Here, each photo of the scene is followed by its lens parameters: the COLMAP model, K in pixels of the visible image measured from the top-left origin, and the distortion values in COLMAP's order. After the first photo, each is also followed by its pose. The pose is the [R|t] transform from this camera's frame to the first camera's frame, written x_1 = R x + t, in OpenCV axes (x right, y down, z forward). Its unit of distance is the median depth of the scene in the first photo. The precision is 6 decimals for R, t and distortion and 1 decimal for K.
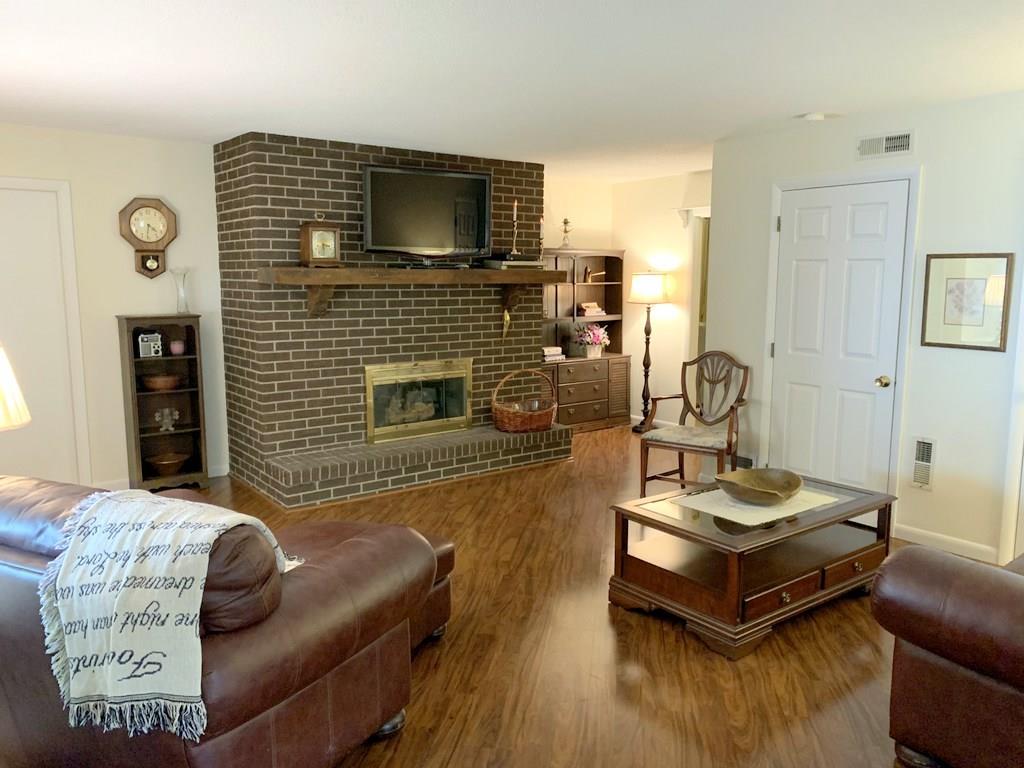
lens RADIAL K [[782.6, 0, 511.9], [0, 782.6, 382.9], [0, 0, 1]] dist [0.066010, -0.076541]
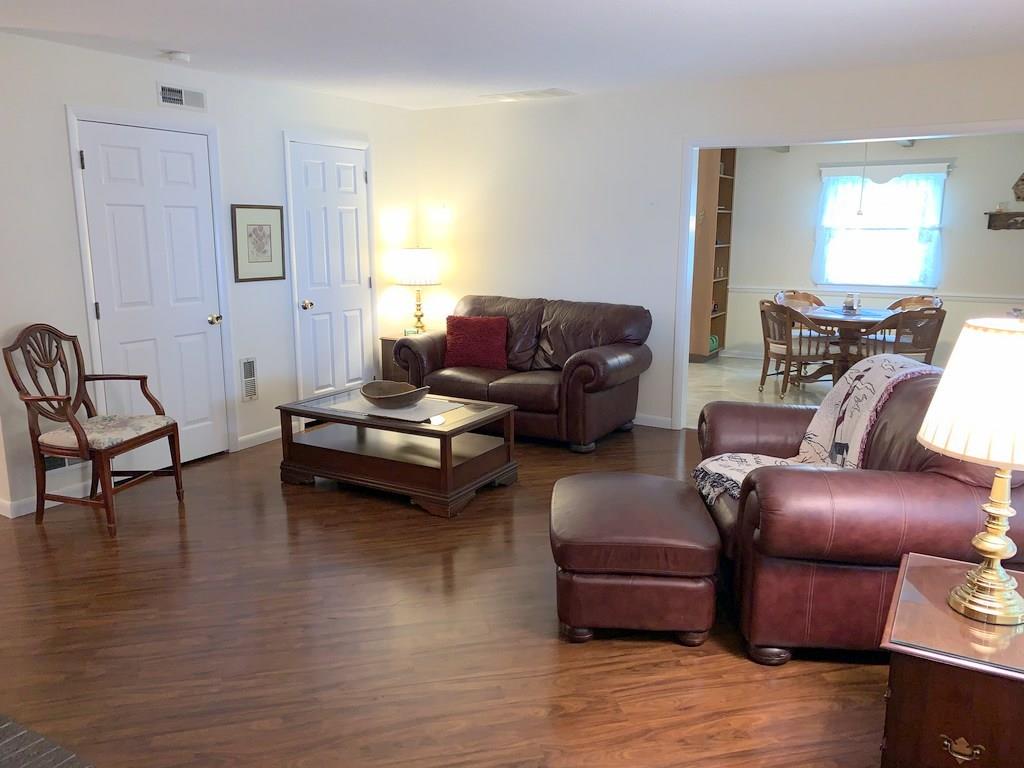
lens RADIAL K [[782.6, 0, 512.0], [0, 782.6, 384.2], [0, 0, 1]] dist [0.066010, -0.076541]
pose [[-0.375002, -0.186881, 0.907992, -0.714059], [0.127618, 0.959737, 0.250238, -0.138988], [-0.918198, 0.209716, -0.336054, 1.016114]]
